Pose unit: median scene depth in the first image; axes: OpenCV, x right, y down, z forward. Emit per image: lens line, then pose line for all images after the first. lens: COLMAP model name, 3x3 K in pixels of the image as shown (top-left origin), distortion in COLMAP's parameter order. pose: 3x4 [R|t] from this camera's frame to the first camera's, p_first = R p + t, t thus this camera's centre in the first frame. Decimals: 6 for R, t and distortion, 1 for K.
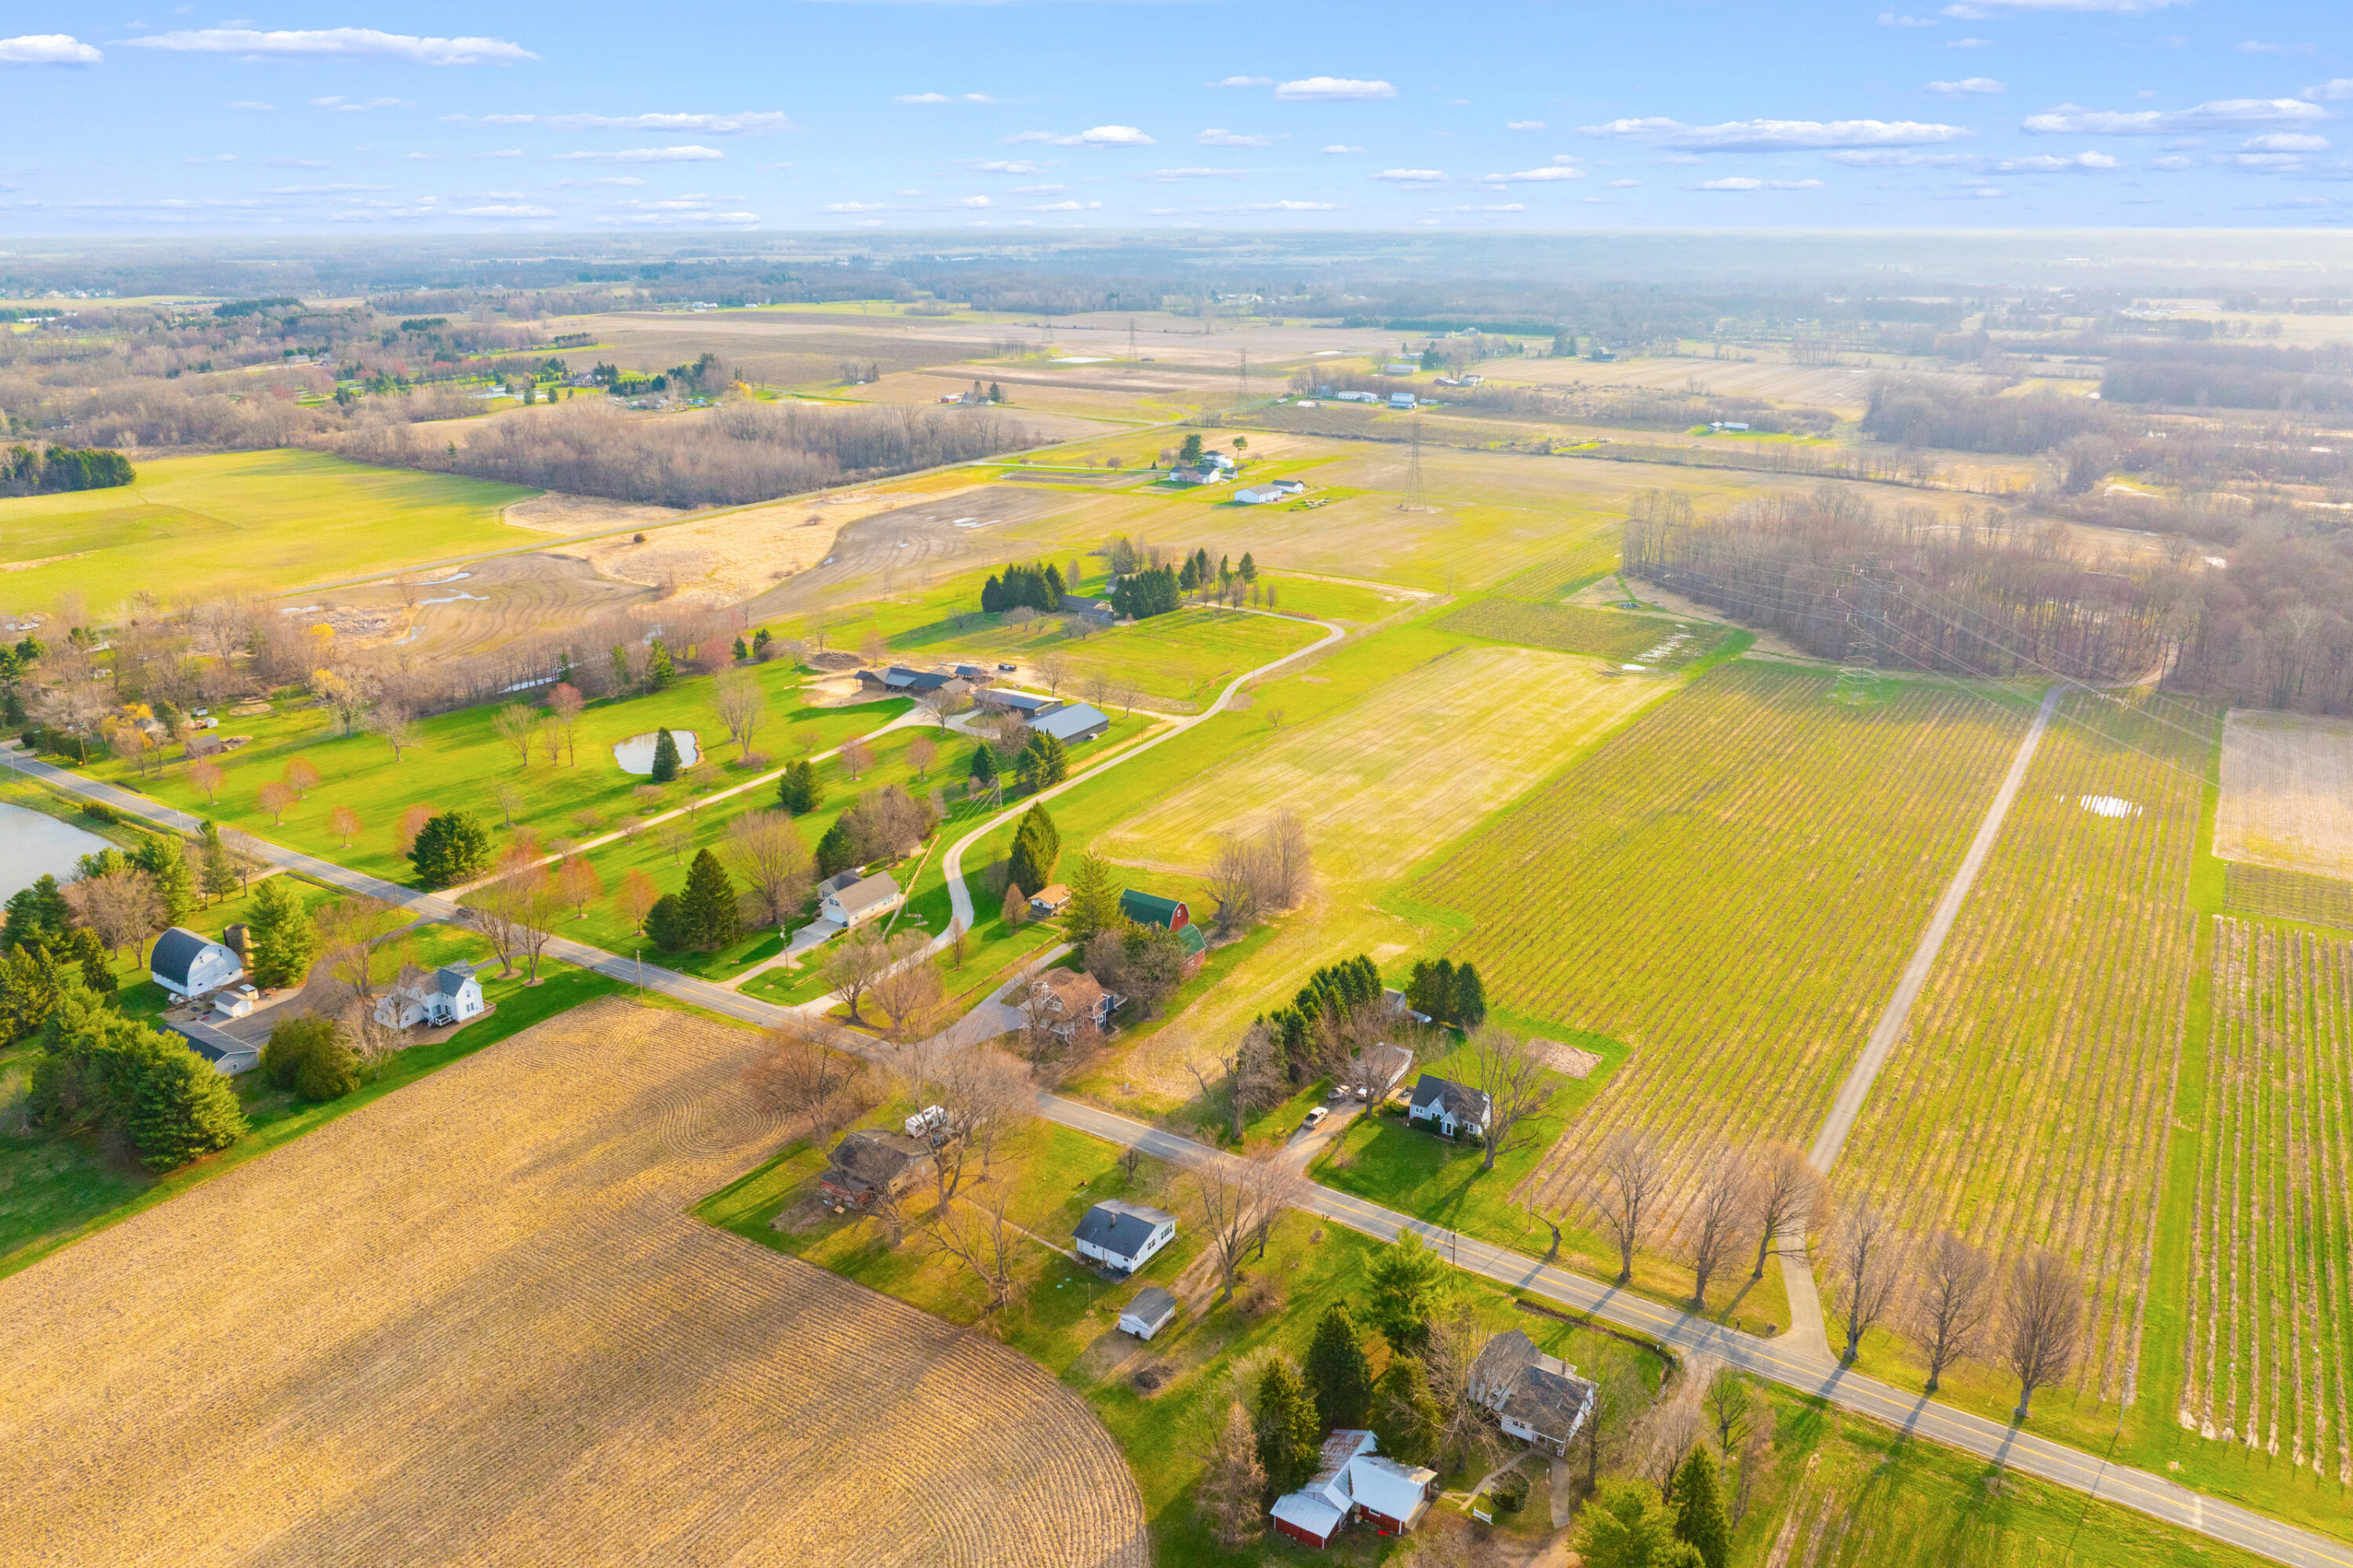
lens RADIAL K [[1647.3, 0, 1183.3], [0, 1647.3, 786.6], [0, 0, 1]] dist [-0.031772, -0.001145]
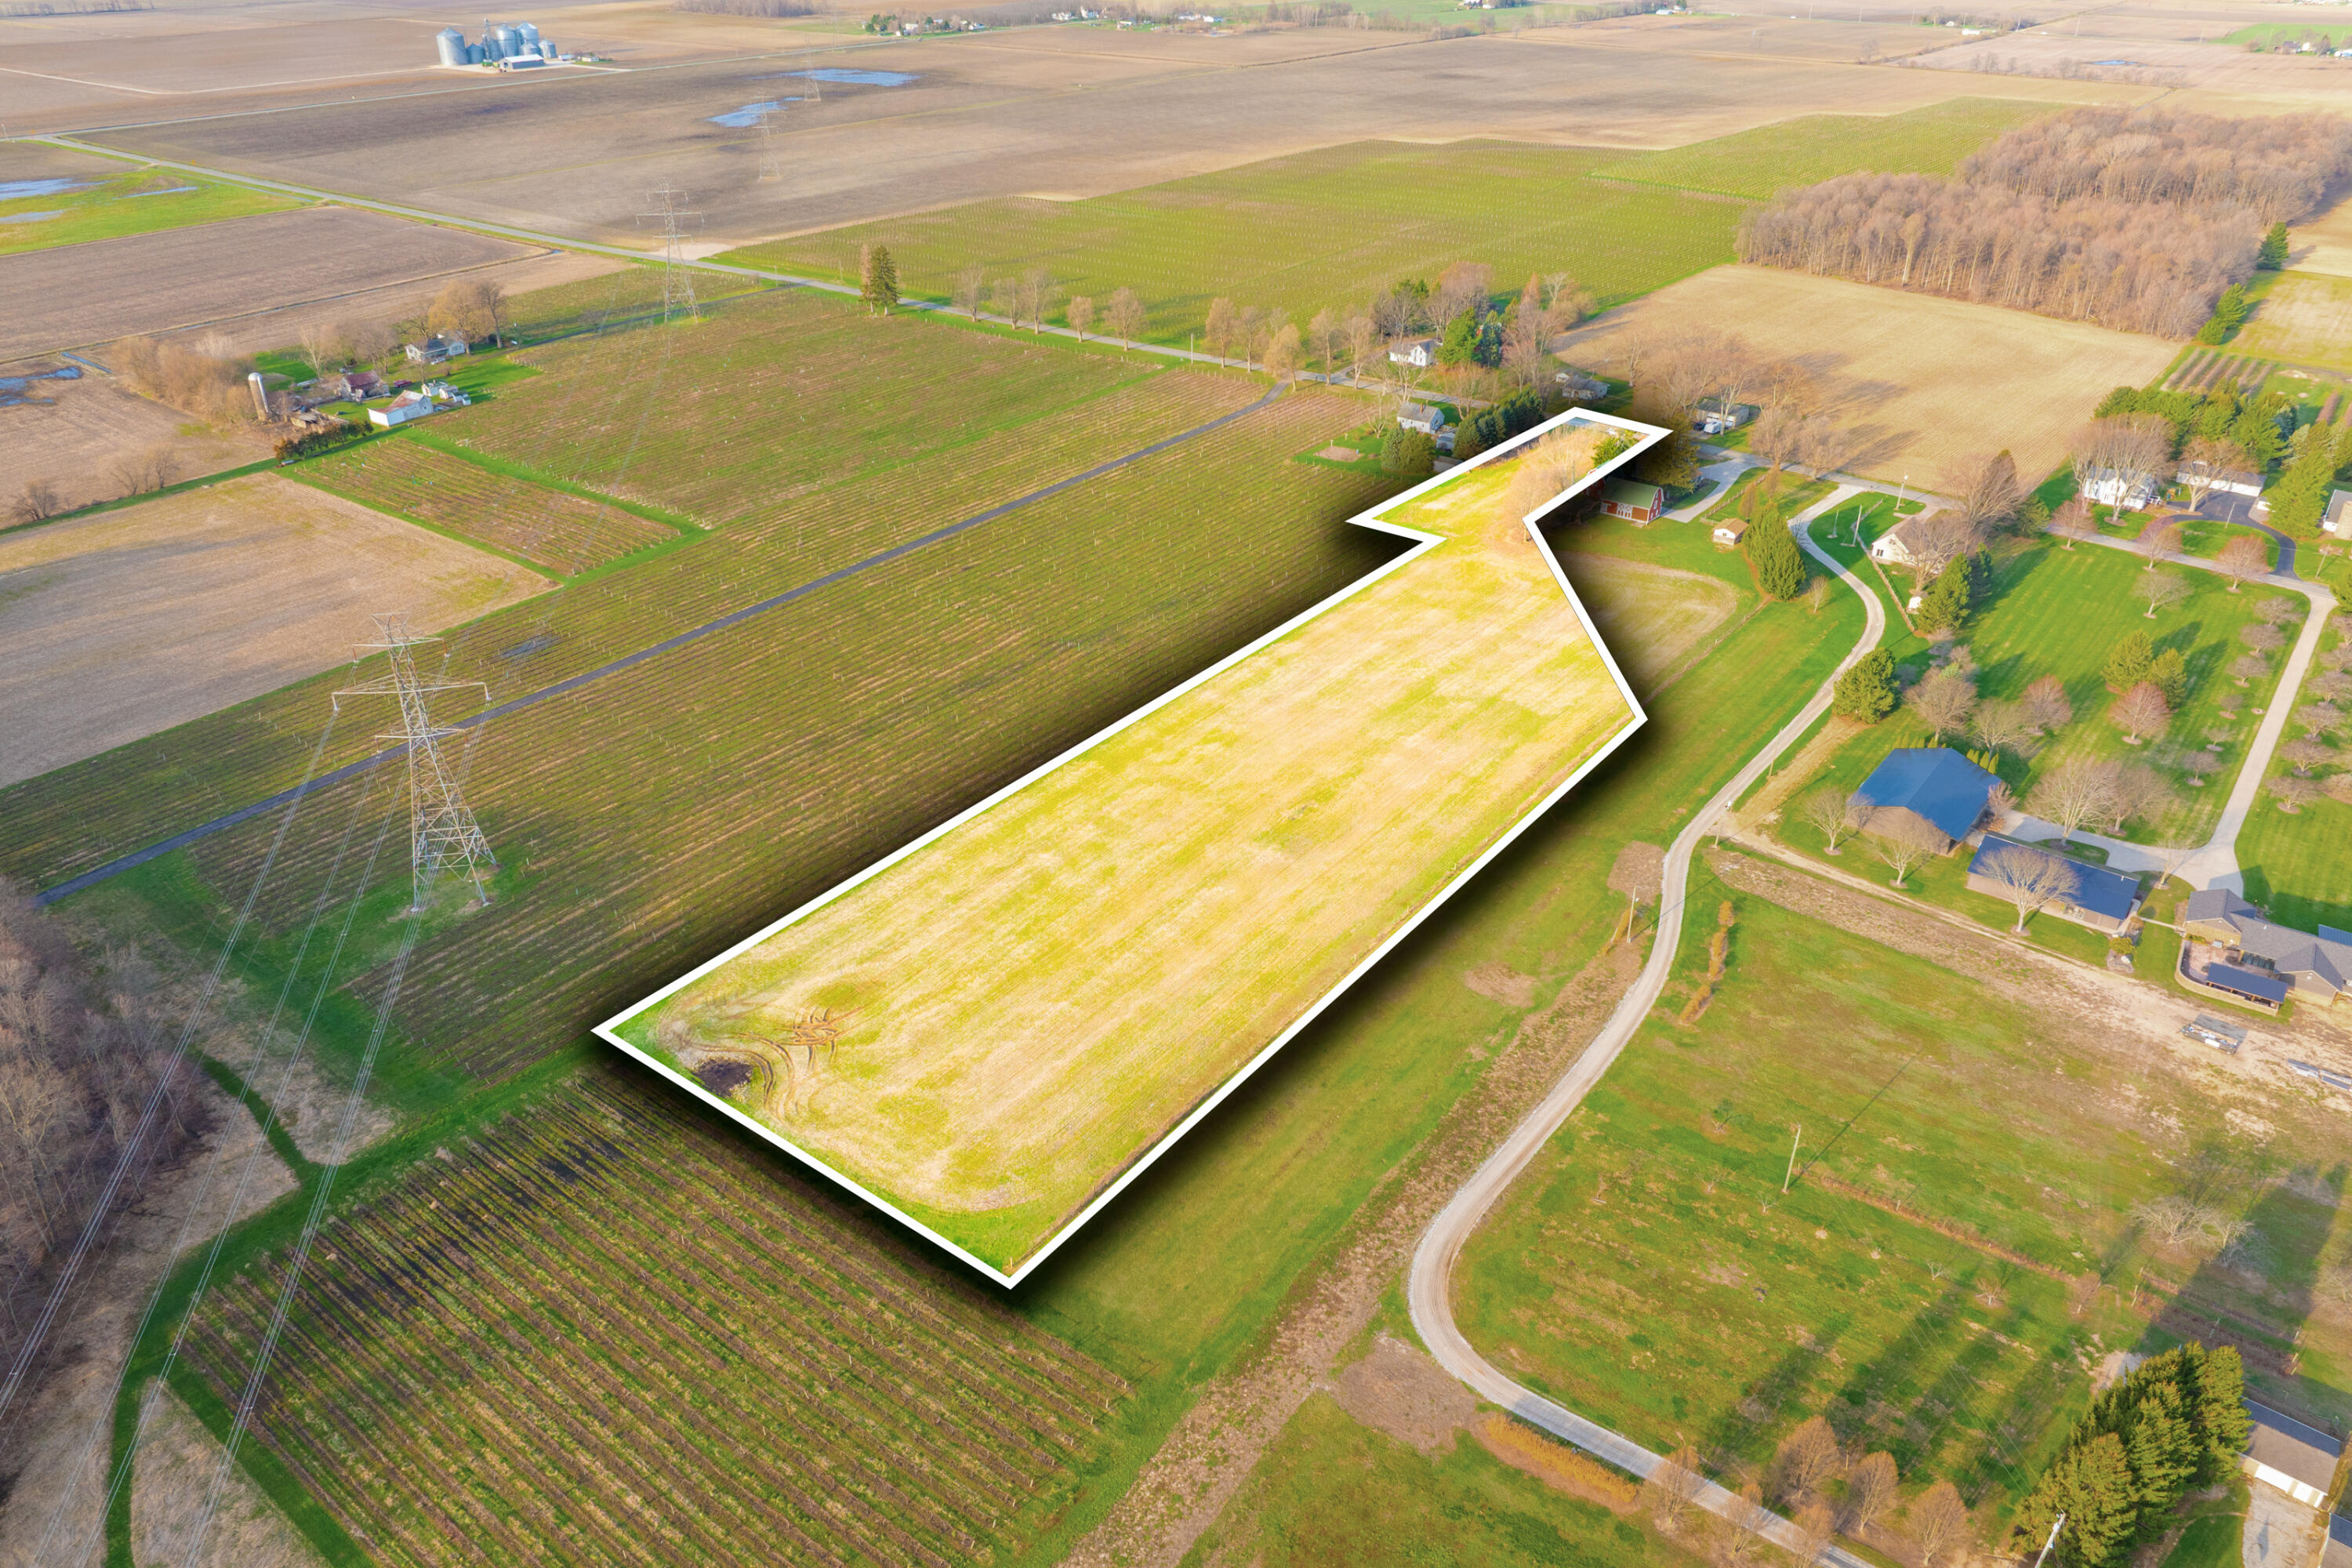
lens RADIAL K [[1646.5, 0, 1182.8], [0, 1646.5, 786.6], [0, 0, 1]] dist [-0.031772, -0.001145]
pose [[-0.996117, -0.044007, 0.076255, 0.135402], [0.027924, 0.663488, 0.747665, -0.448953], [-0.083497, 0.746891, -0.659683, 1.268337]]
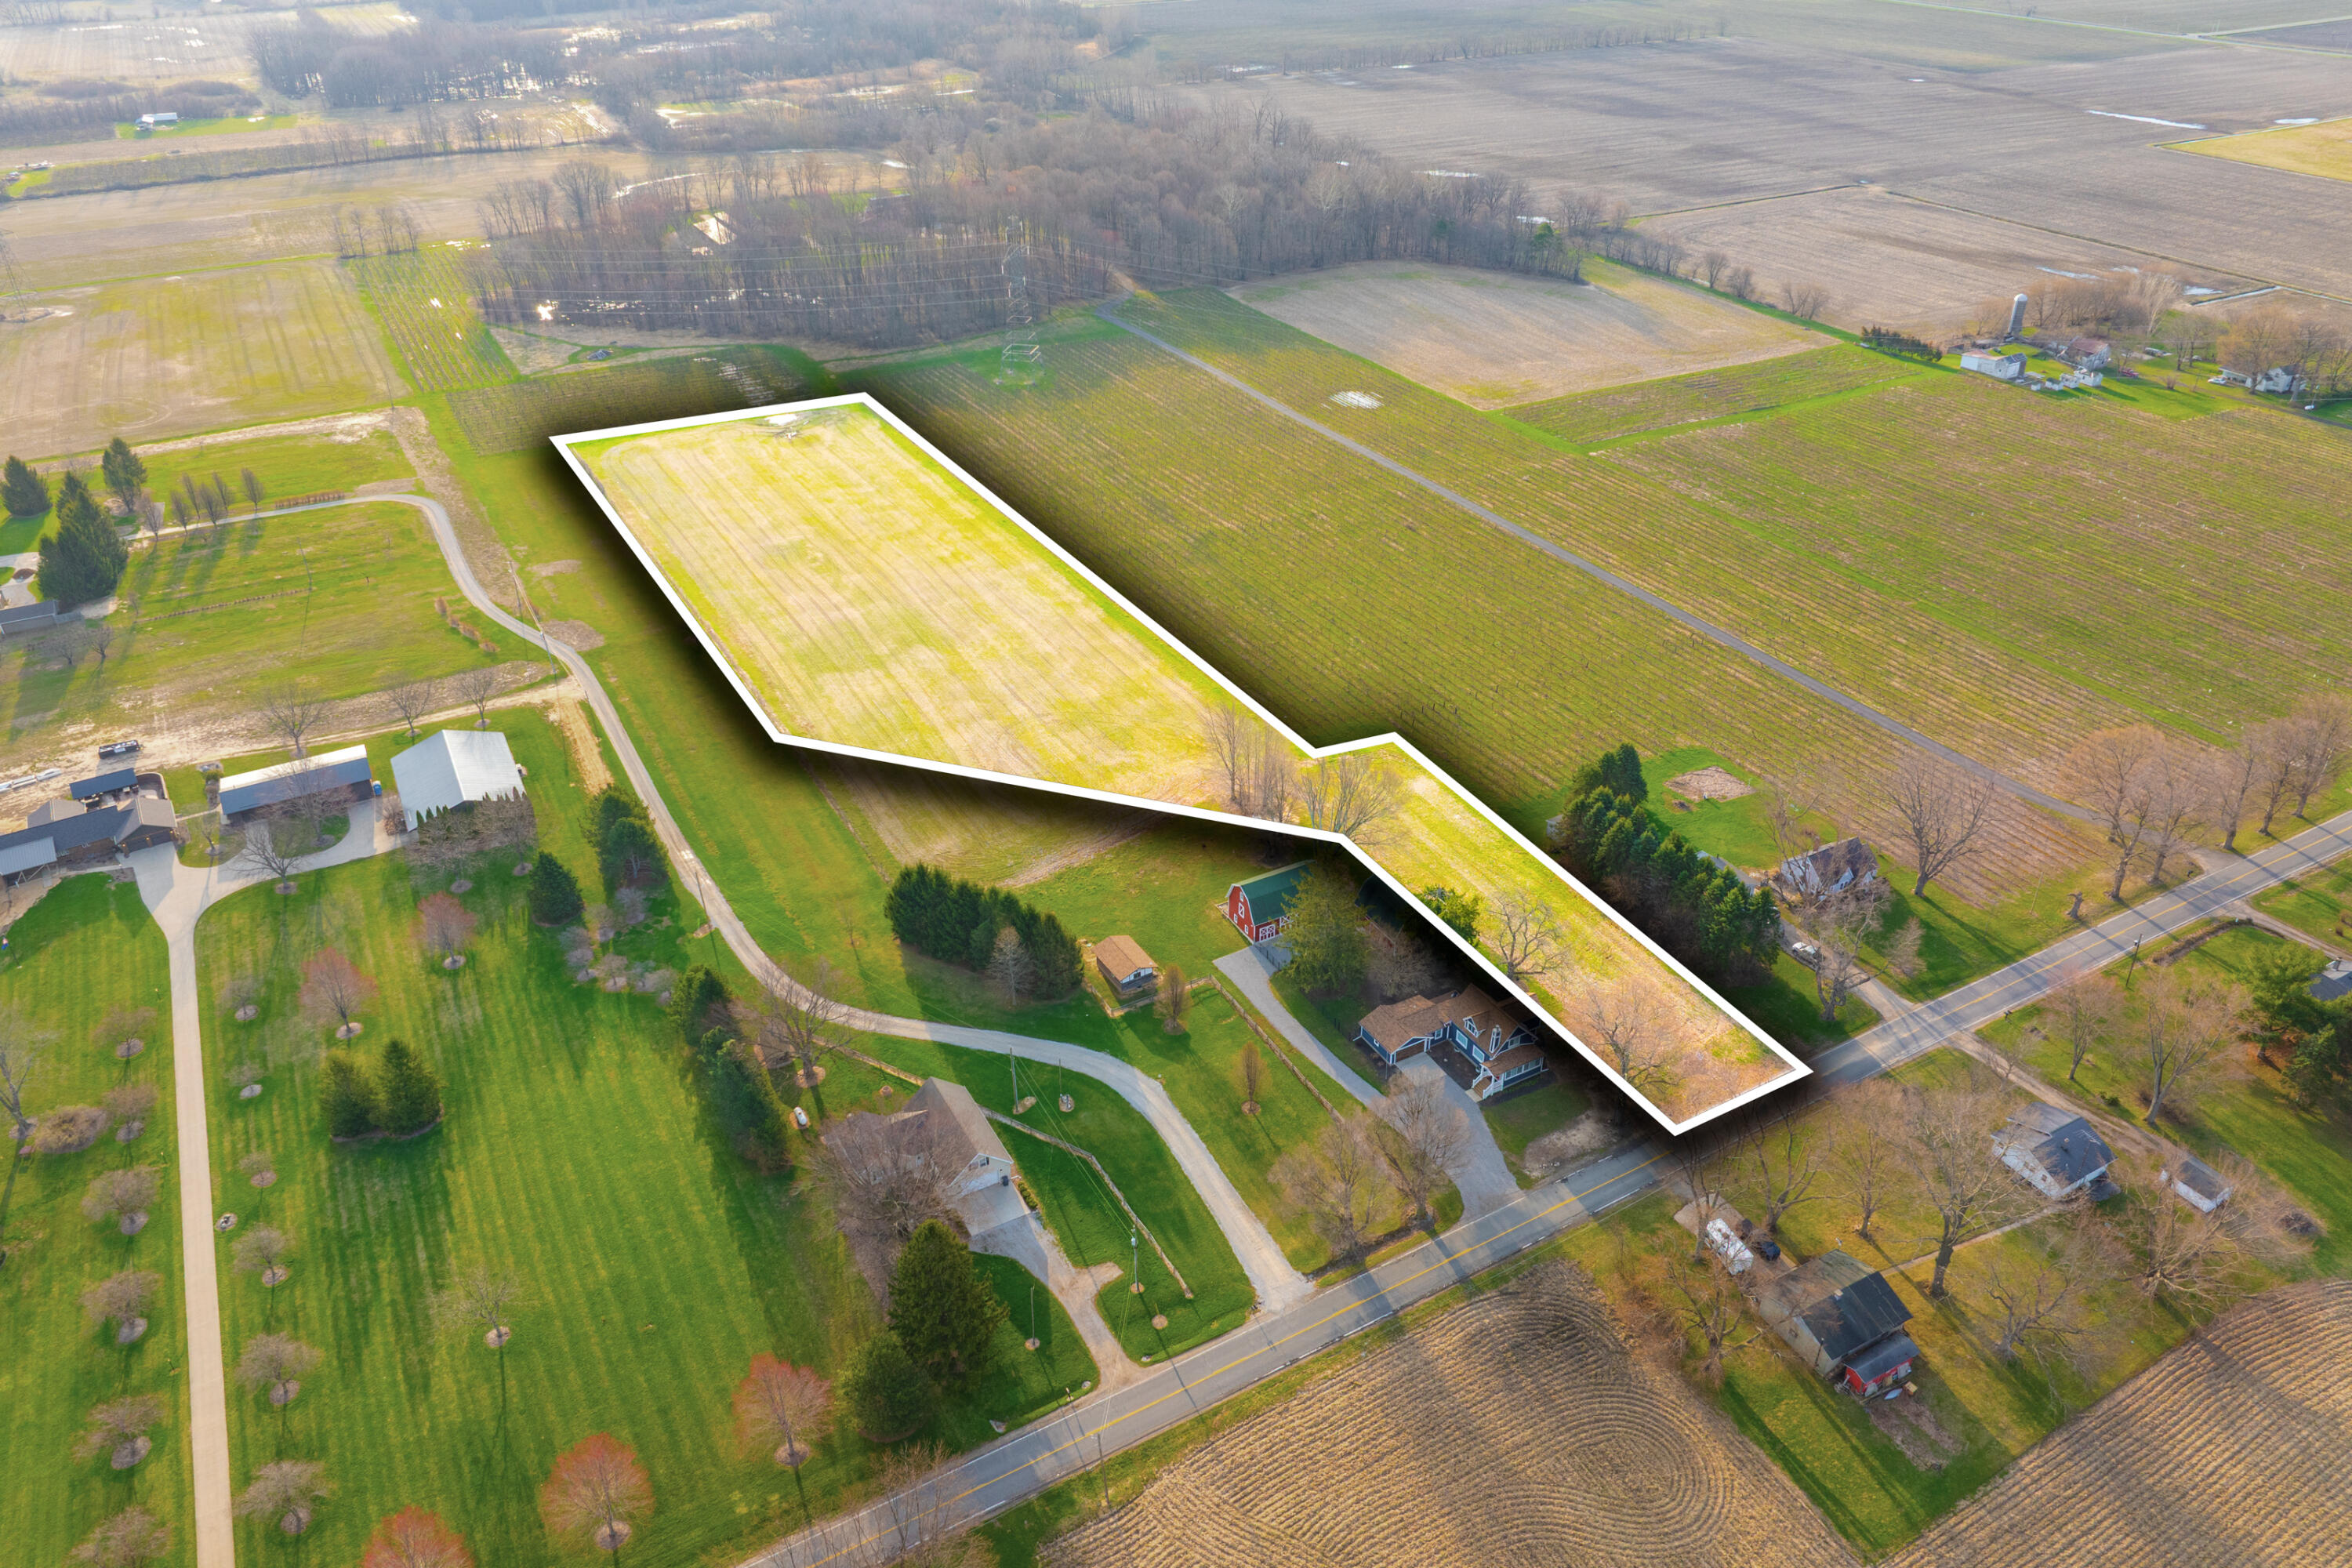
lens RADIAL K [[1646.5, 0, 1182.8], [0, 1646.5, 786.6], [0, 0, 1]] dist [-0.031772, -0.001145]
pose [[0.472594, -0.463243, 0.749708, -0.360406], [0.296100, 0.884713, 0.360010, -0.154614], [-0.830048, 0.051850, 0.555276, 0.394511]]
